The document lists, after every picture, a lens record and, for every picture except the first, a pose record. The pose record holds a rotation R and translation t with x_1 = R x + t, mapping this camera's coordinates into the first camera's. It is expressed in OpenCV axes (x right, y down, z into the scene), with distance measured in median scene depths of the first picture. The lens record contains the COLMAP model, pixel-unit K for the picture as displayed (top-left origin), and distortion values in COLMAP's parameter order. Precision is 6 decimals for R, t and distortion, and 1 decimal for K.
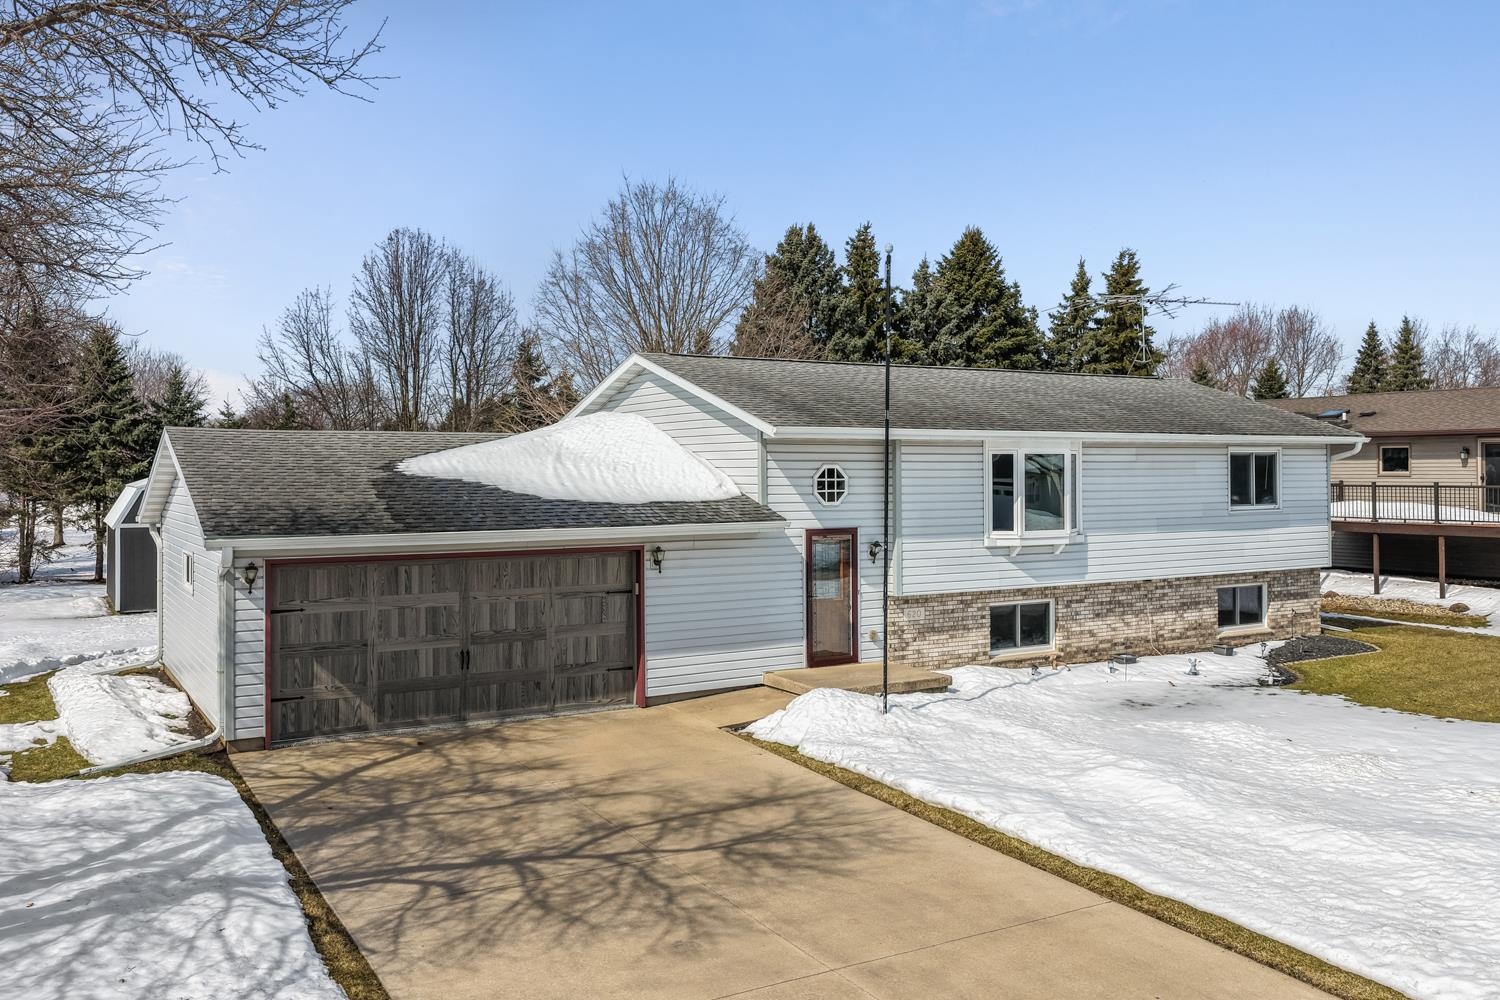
lens RADIAL K [[1254.7, 0, 750.0], [0, 1254.7, 500.0], [0, 0, 1]] dist [-0.005563, 0.017979]
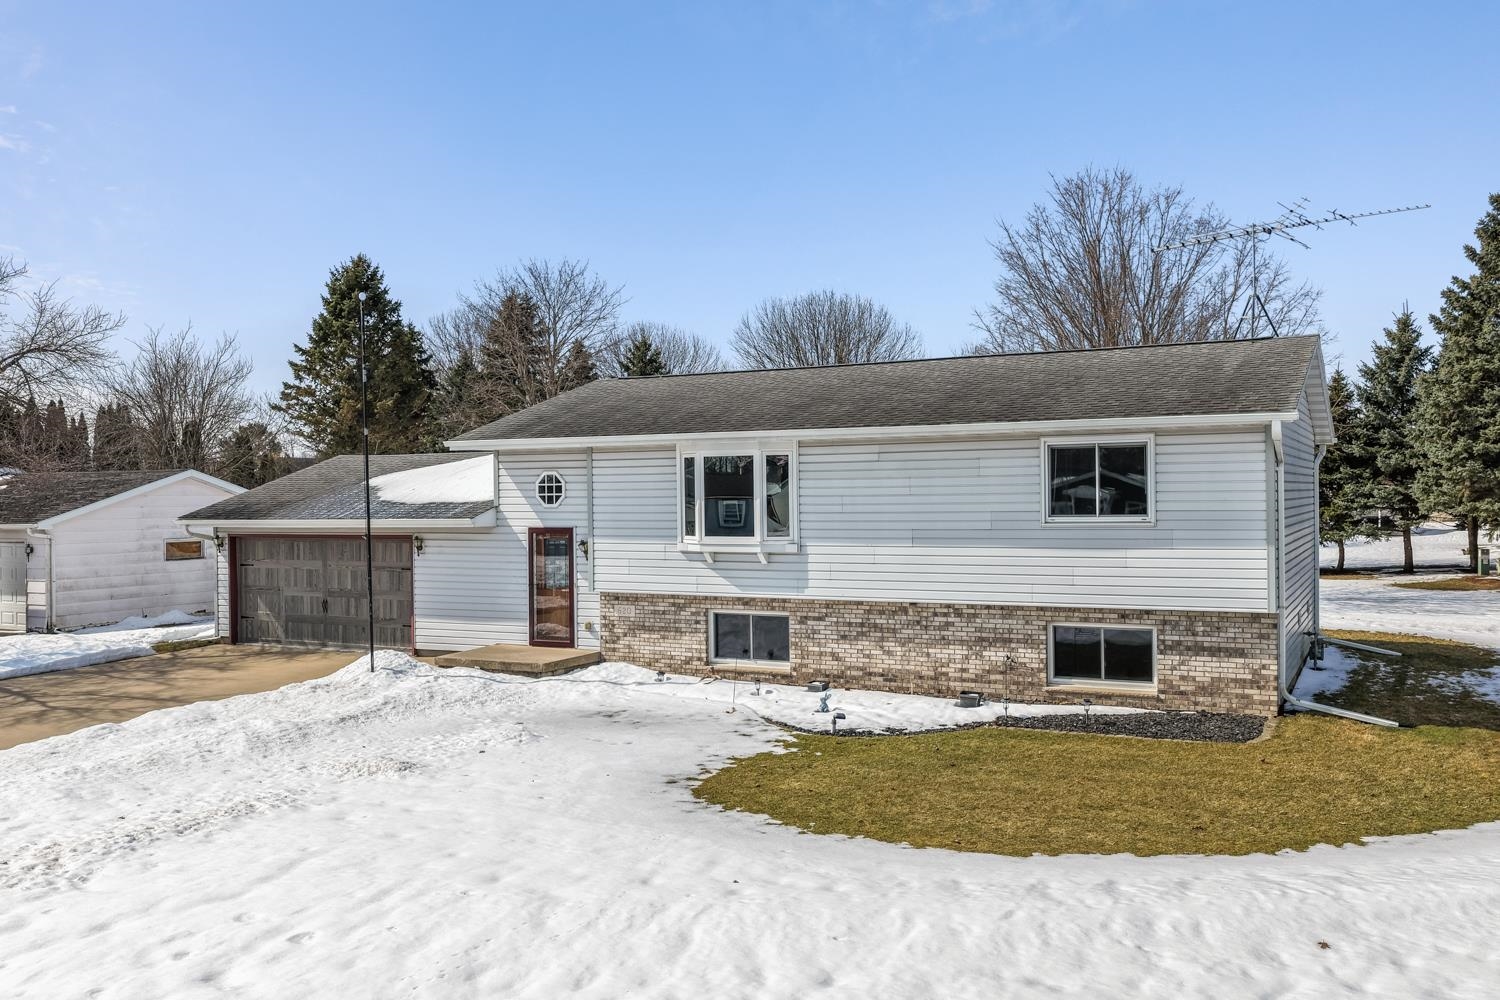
lens RADIAL K [[1234.8, 0, 763.6], [0, 1234.8, 532.8], [0, 0, 1]] dist [-0.004797, 0.001043]
pose [[0.533502, 0.026944, -0.845370, 1.099554], [-0.010187, 0.999625, 0.025432, -0.002896], [0.845737, -0.004956, 0.533576, 0.553842]]
